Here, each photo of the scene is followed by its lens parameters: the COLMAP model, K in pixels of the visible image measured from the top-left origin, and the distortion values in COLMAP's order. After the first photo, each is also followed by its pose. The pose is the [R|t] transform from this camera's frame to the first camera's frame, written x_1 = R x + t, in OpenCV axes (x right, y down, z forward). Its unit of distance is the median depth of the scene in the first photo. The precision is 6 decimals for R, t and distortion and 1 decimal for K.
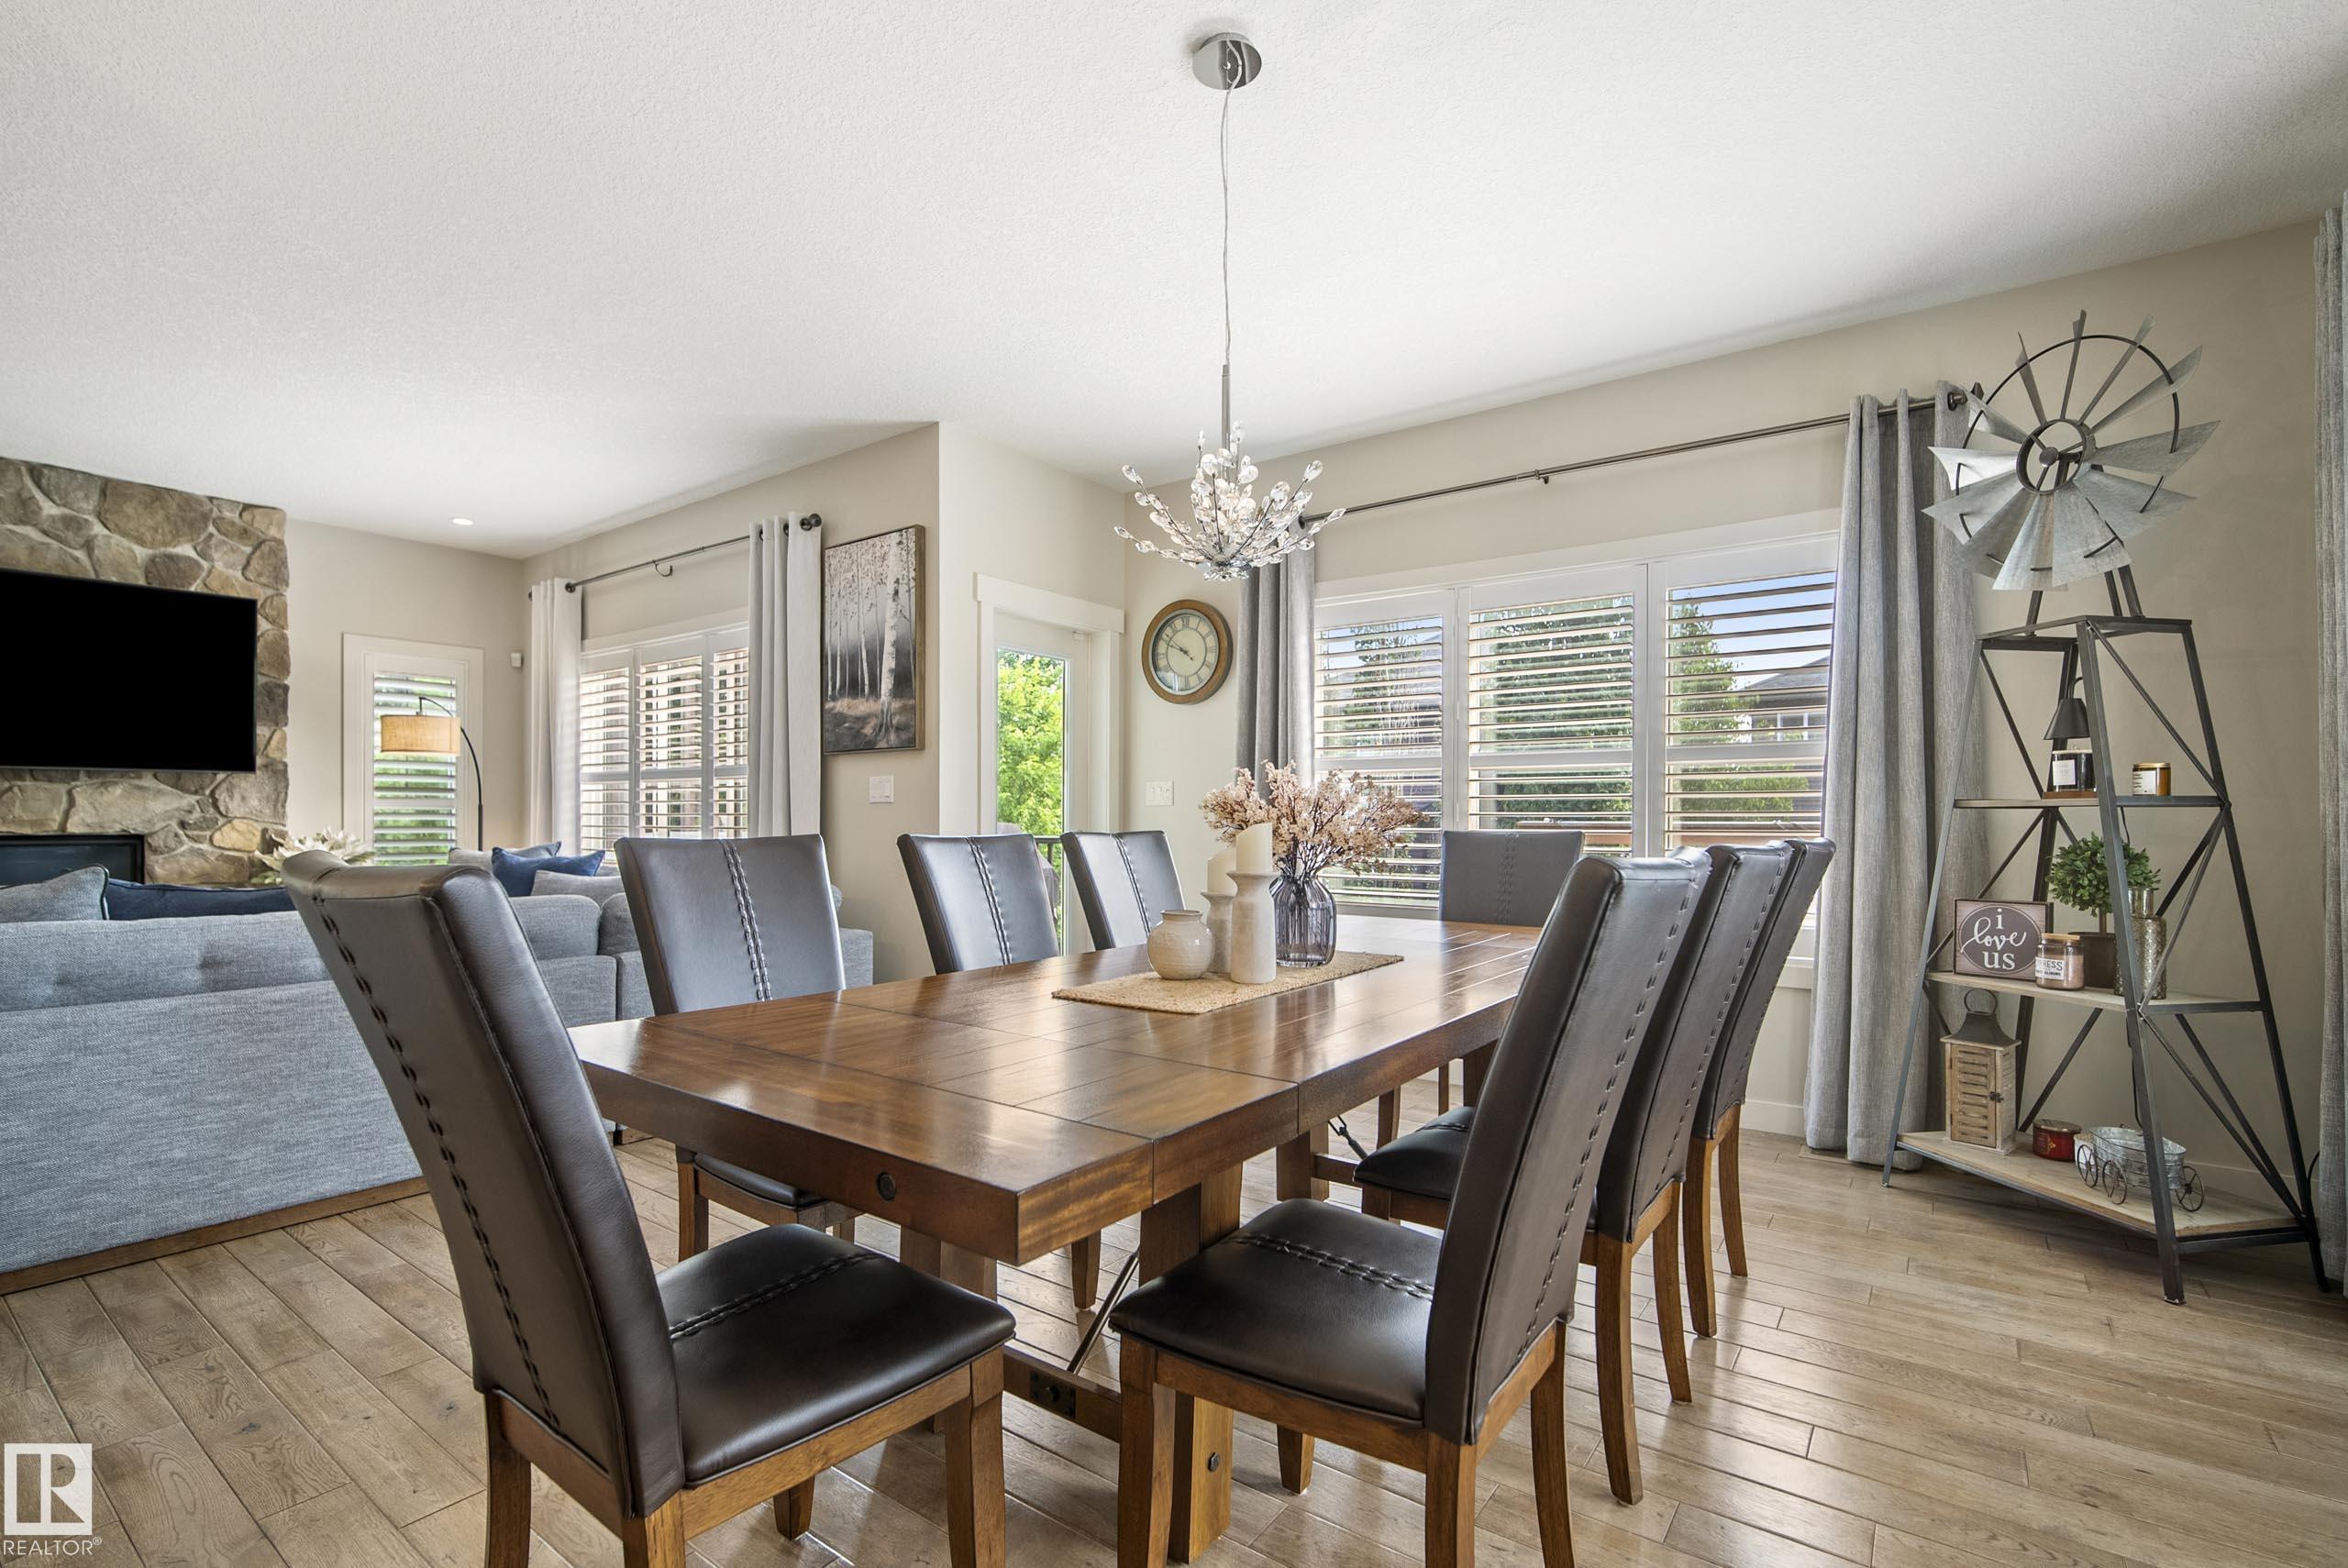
lens RADIAL K [[1049.9, 0, 1172.2], [0, 1049.9, 821.8], [0, 0, 1]] dist [-0.010853, 0.001853]
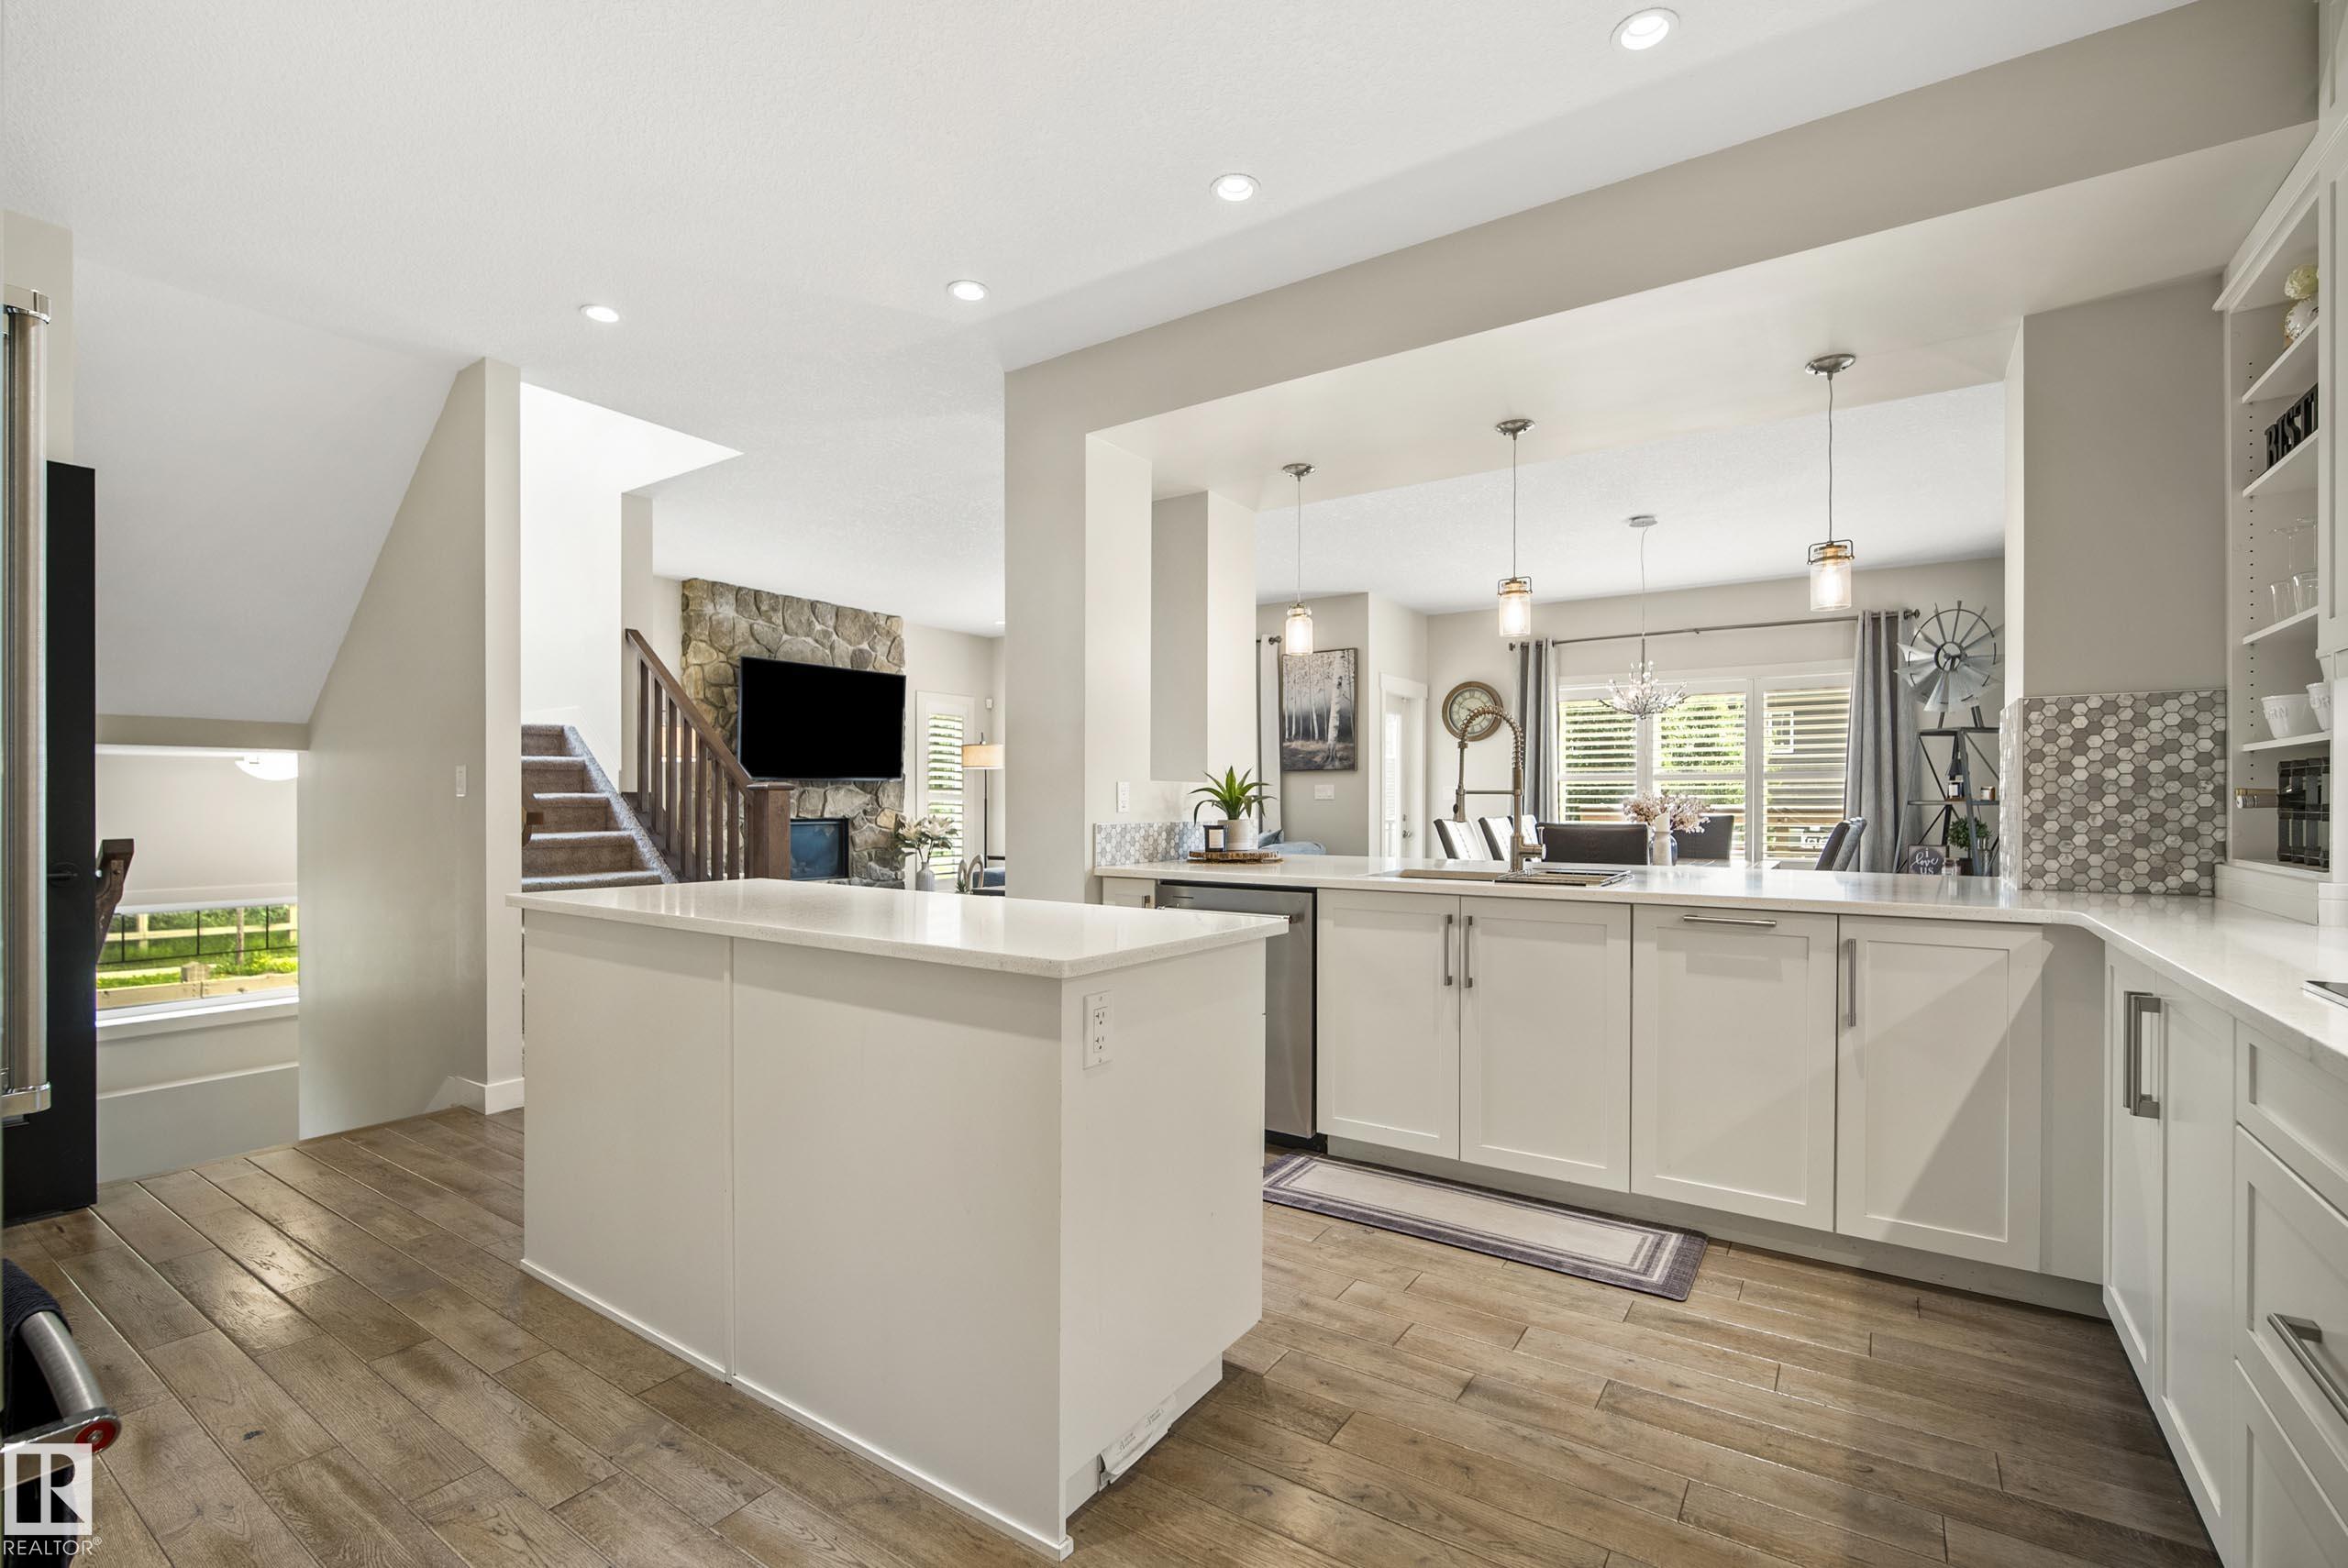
lens RADIAL K [[1049.9, 0, 1169.1], [0, 1049.9, 805.6], [0, 0, 1]] dist [-0.010853, 0.001853]
pose [[0.999207, -0.002088, 0.039770, -0.599879], [0.002018, 0.999996, 0.001794, -0.011354], [-0.039774, -0.001712, 0.999207, -0.764813]]
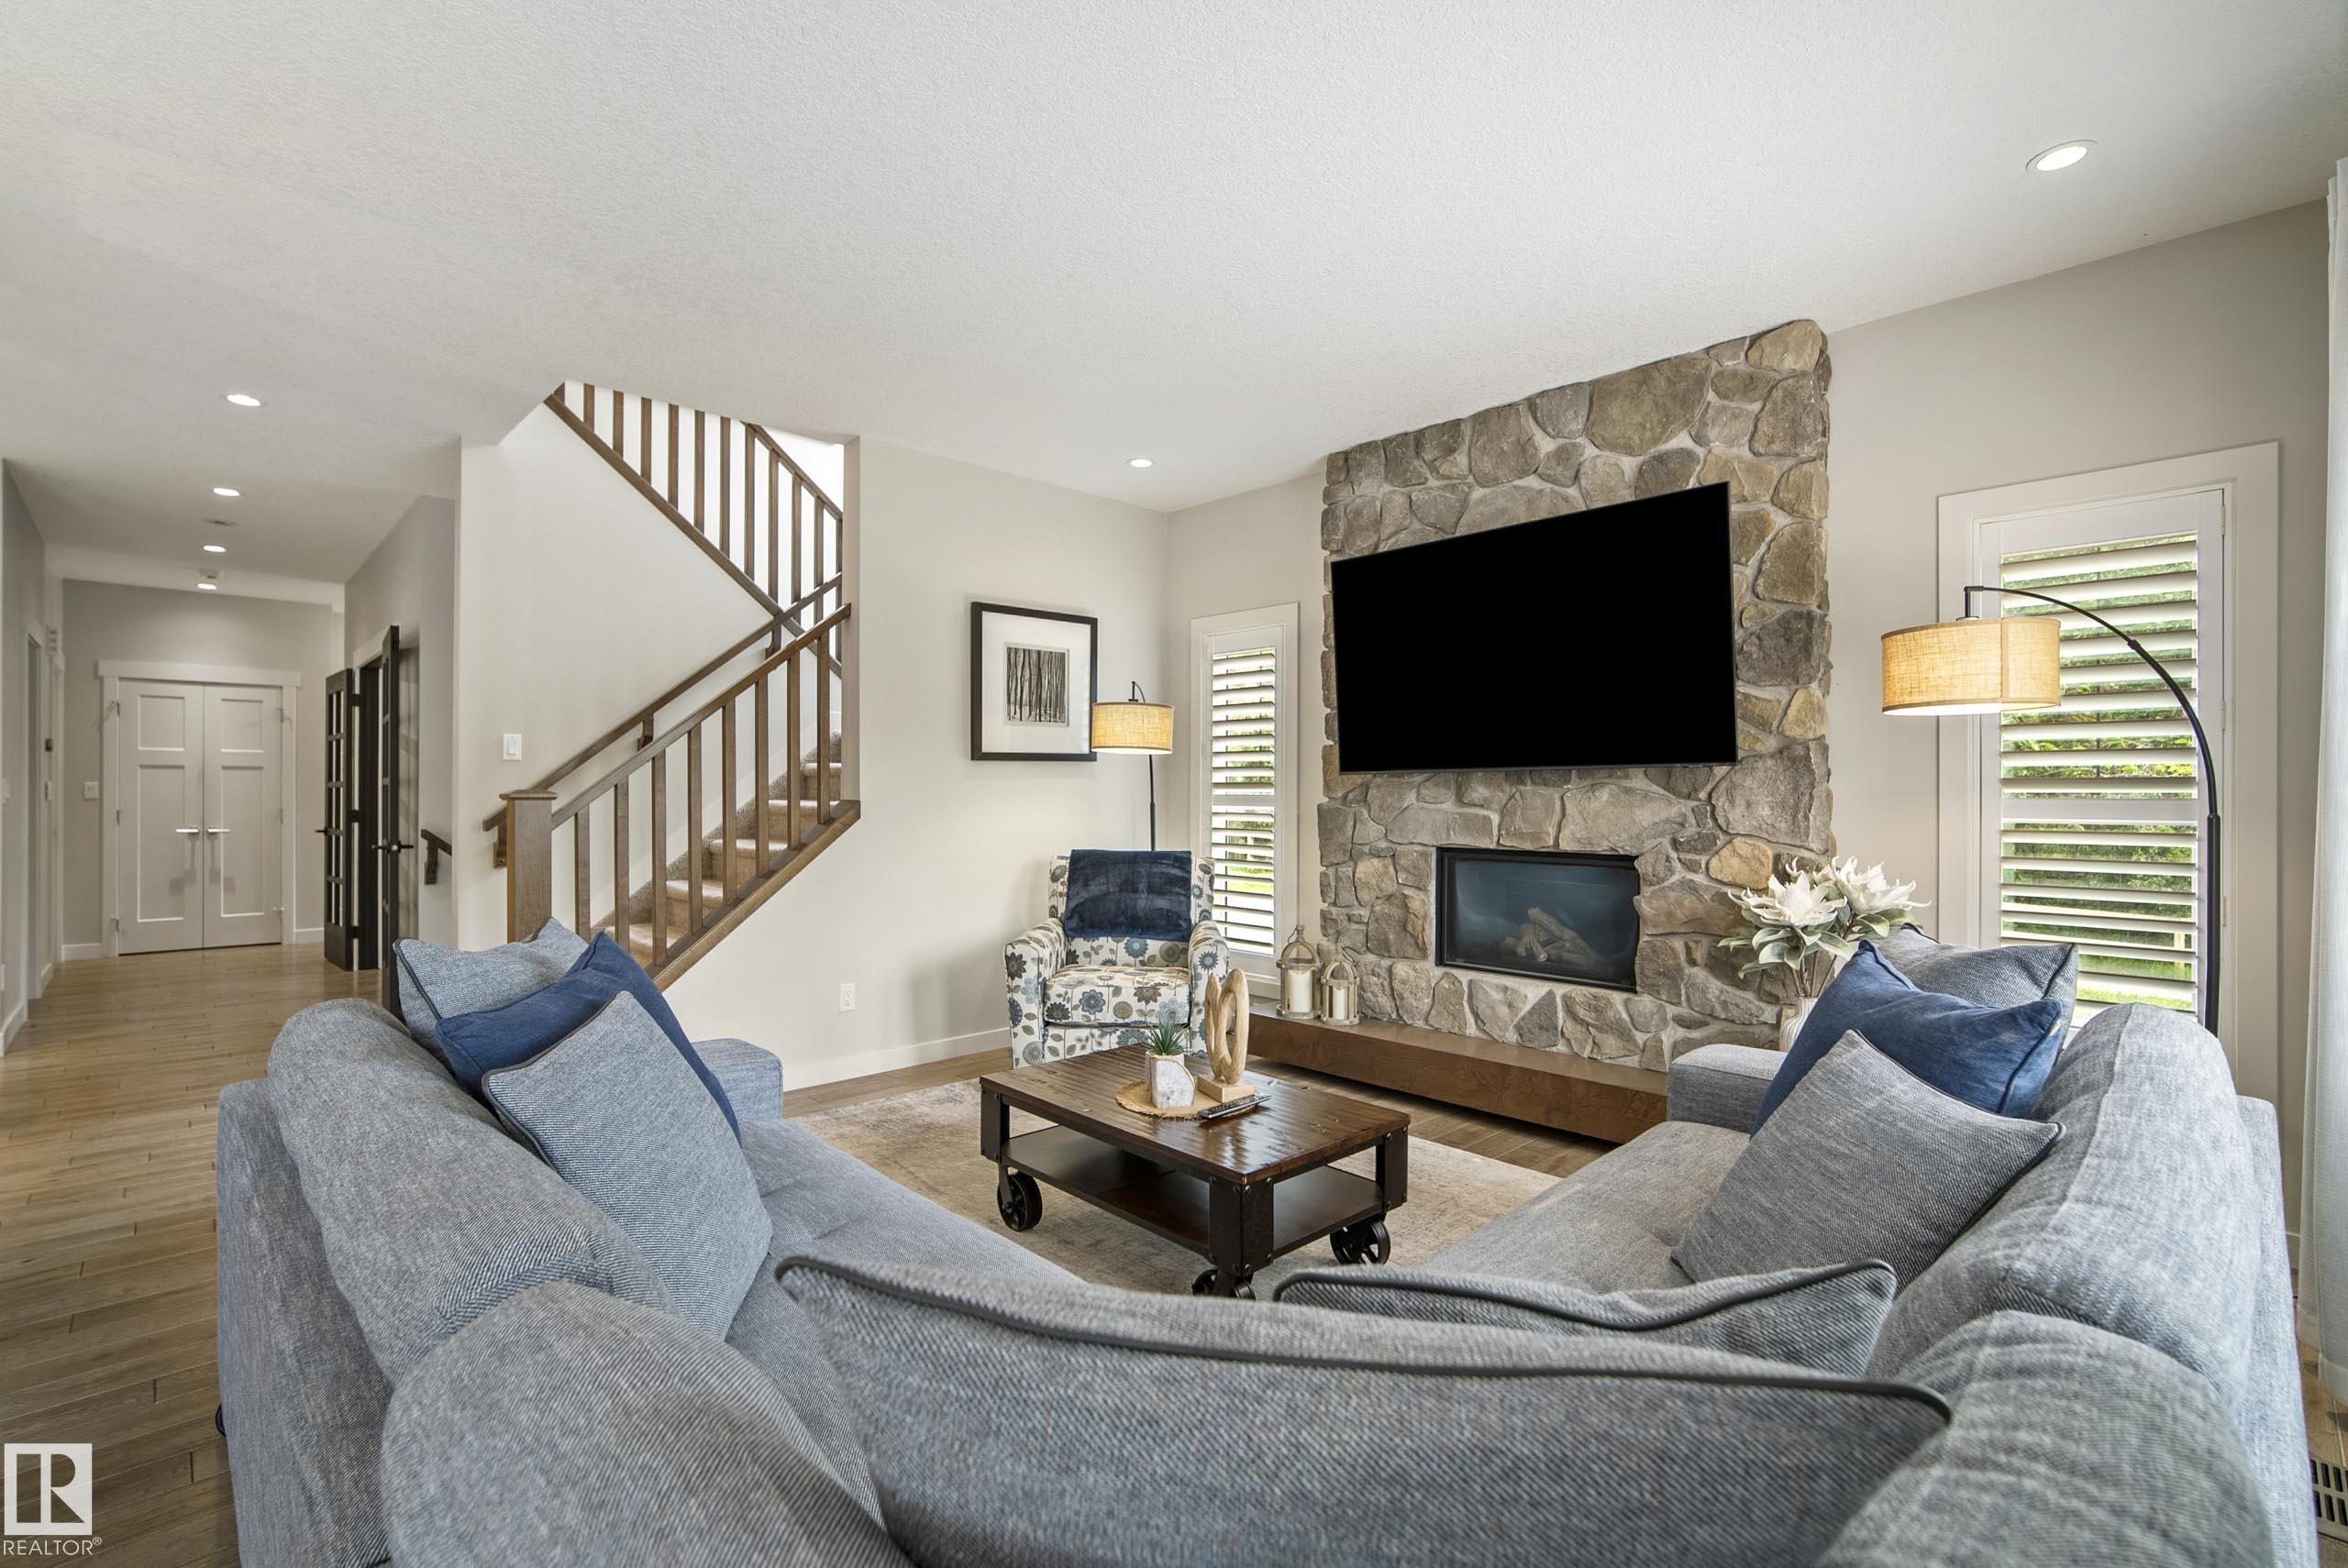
lens RADIAL K [[1049.9, 0, 1161.1], [0, 1049.9, 793.8], [0, 0, 1]] dist [-0.010853, 0.001853]
pose [[-0.163729, -0.007019, -0.986480, -0.246049], [-0.008247, 0.999949, -0.005746, -0.026046], [0.986471, 0.007194, -0.163778, 0.875982]]
